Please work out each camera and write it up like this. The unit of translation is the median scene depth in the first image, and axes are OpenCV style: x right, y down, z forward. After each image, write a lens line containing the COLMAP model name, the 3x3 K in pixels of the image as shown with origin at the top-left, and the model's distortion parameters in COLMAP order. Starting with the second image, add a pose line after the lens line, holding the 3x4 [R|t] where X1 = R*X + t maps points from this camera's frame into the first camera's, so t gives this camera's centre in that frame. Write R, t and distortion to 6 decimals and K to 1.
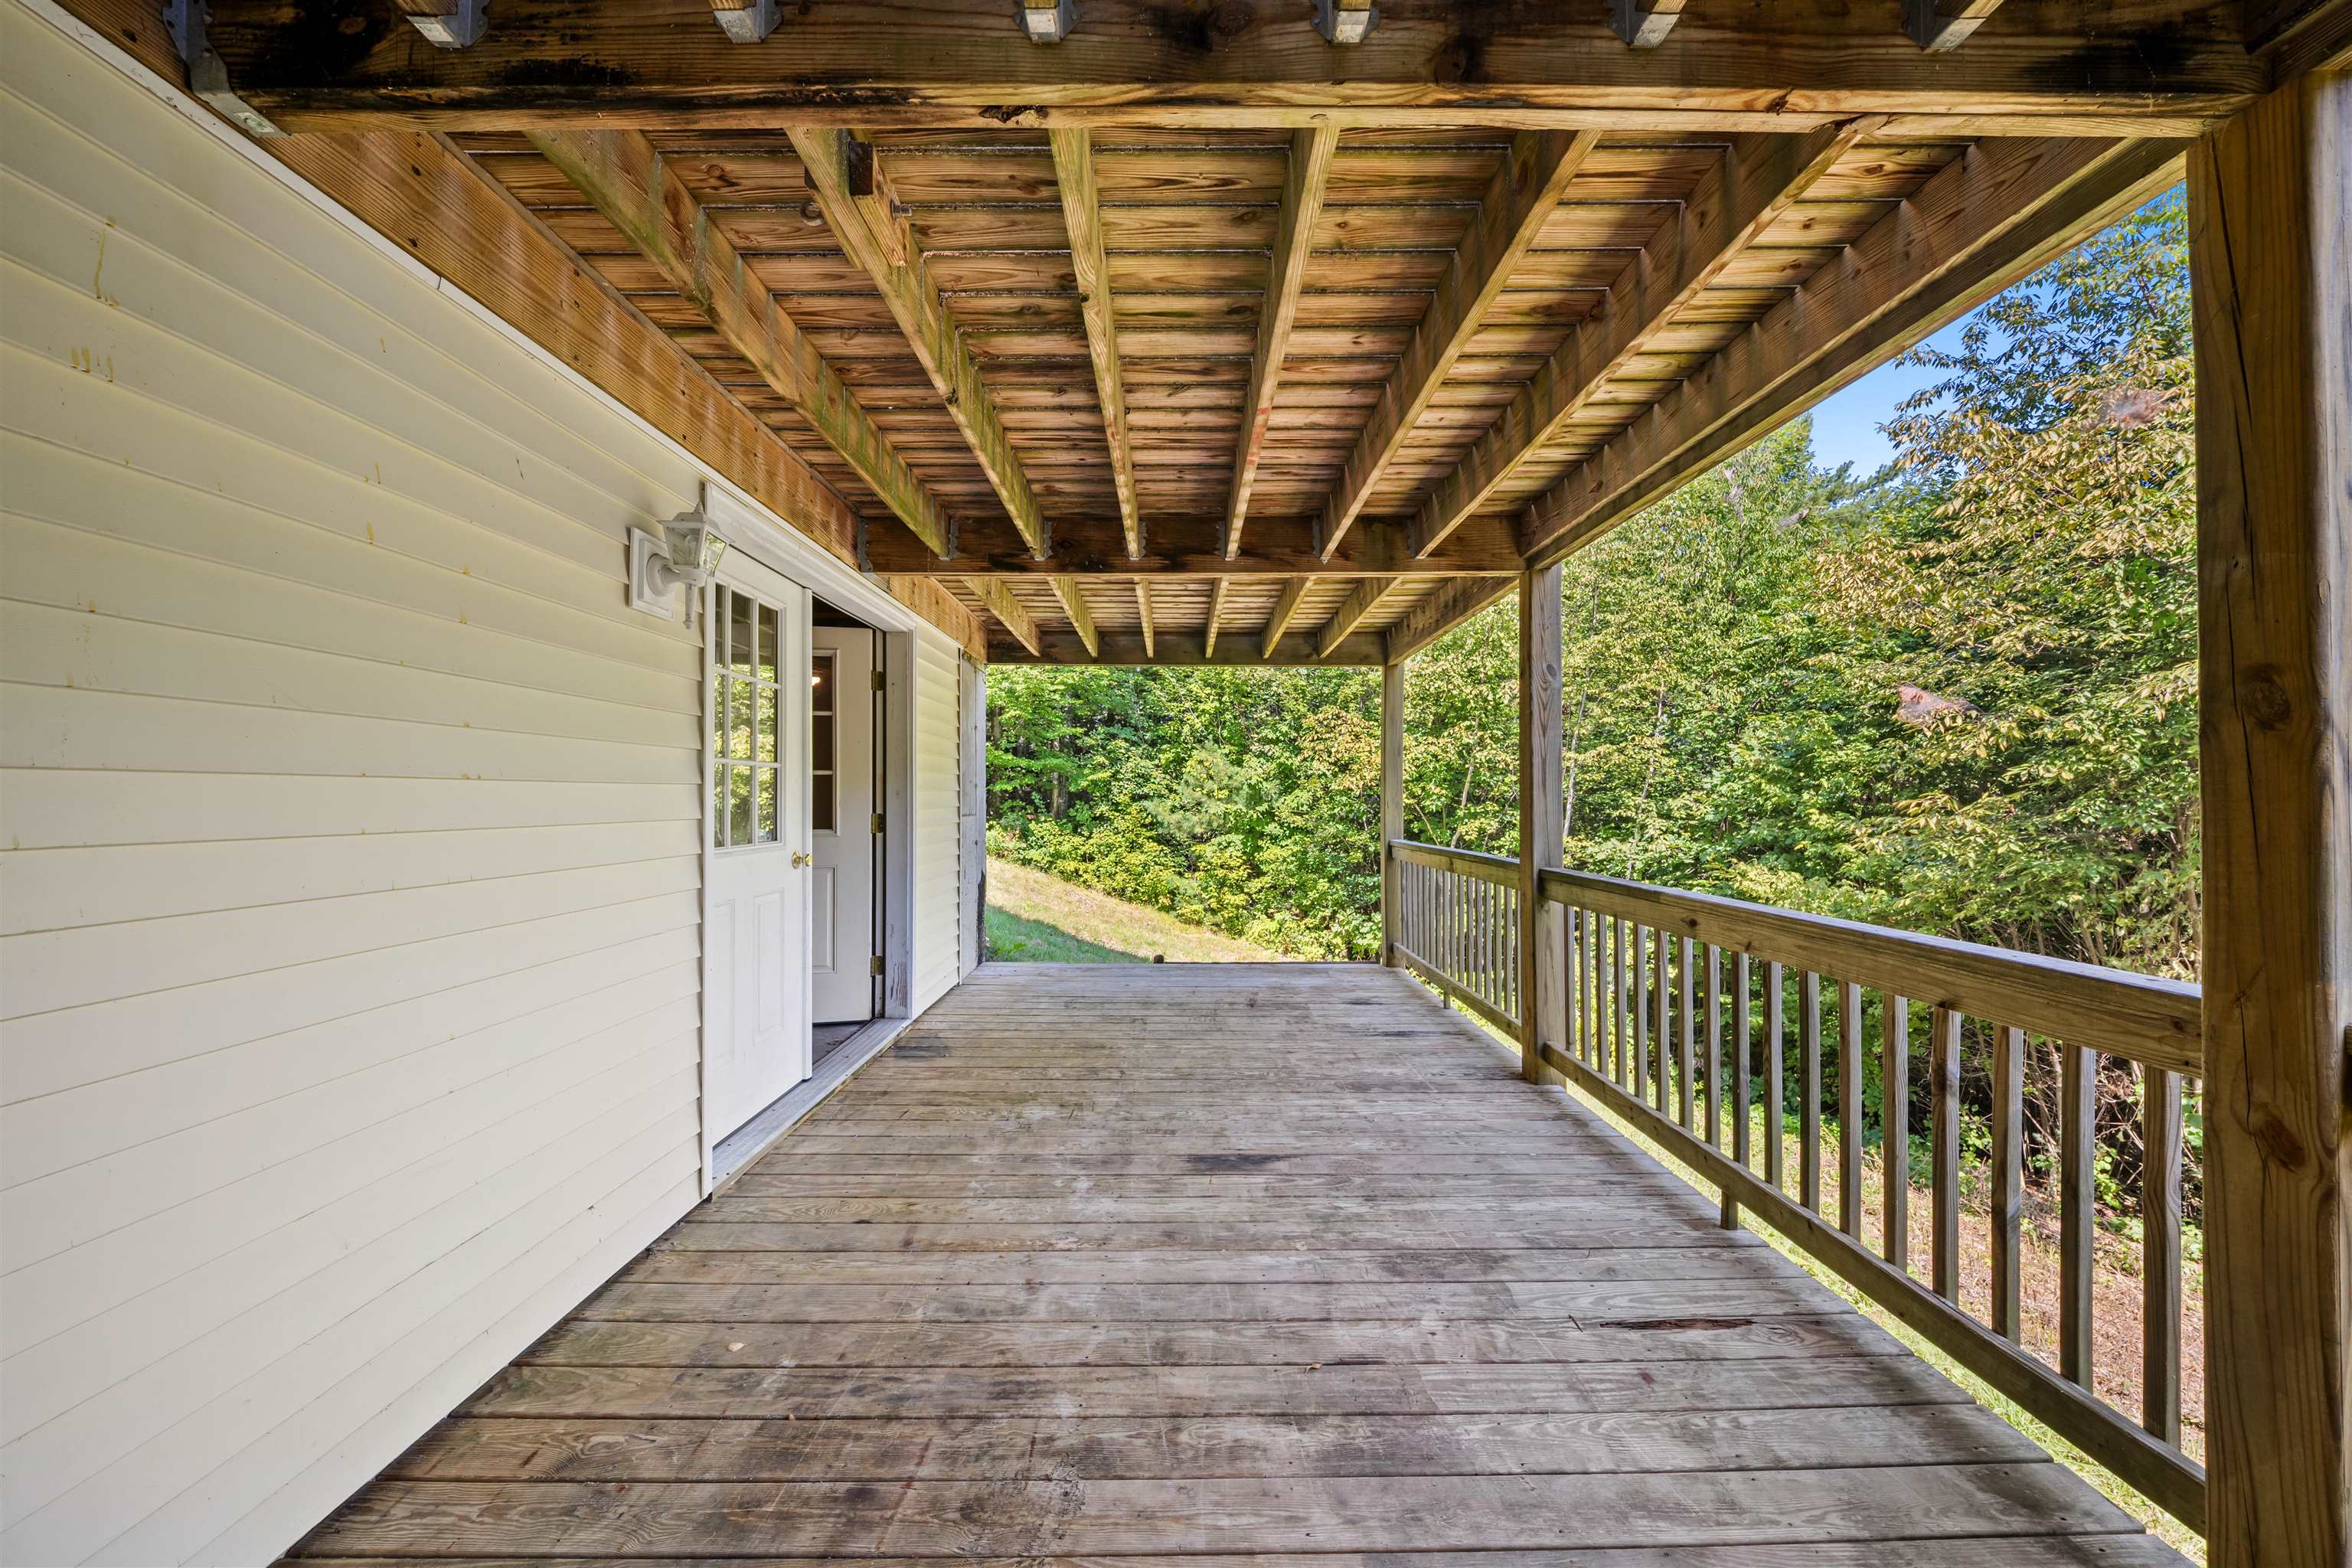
lens RADIAL K [[838.6, 0, 1178.9], [0, 838.6, 792.8], [0, 0, 1]] dist [-0.003603, -0.001305]
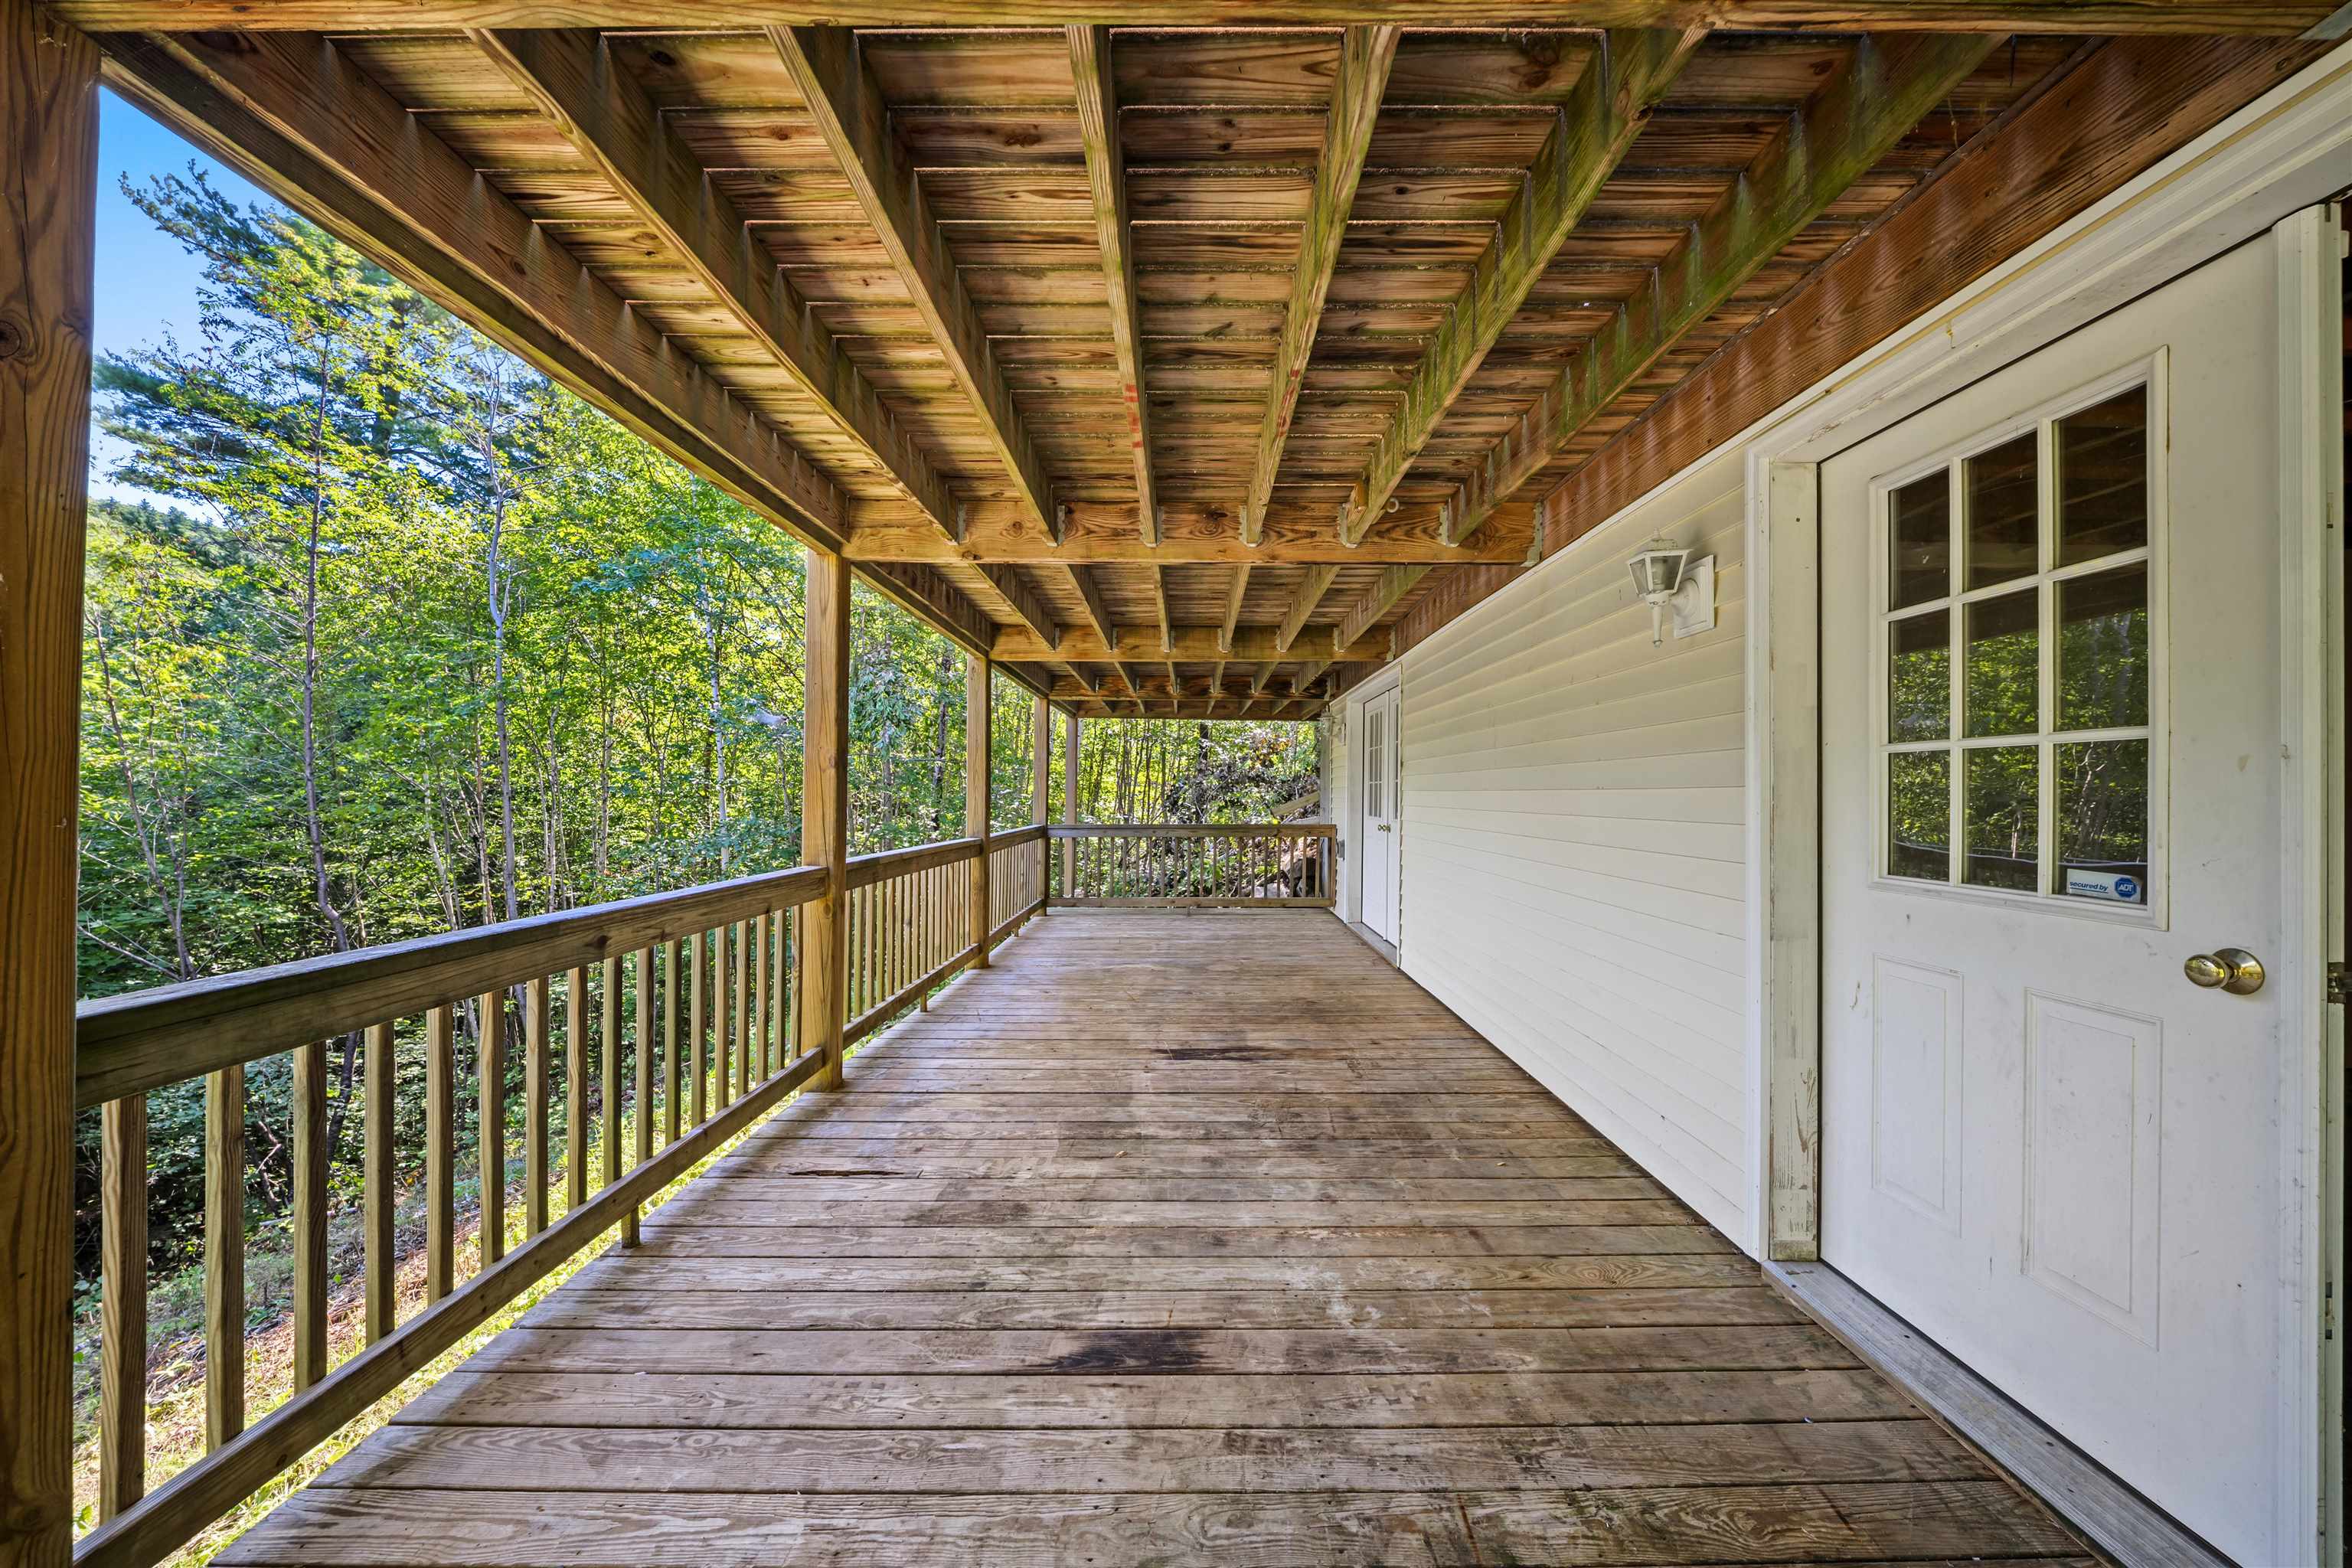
lens RADIAL K [[838.6, 0, 1184.8], [0, 838.6, 788.7], [0, 0, 1]] dist [-0.003603, -0.001305]
pose [[-0.999943, -0.008791, 0.006033, 0.029450], [-0.008858, 0.999899, -0.011142, 0.008291], [-0.005935, -0.011195, -0.999920, 2.074907]]
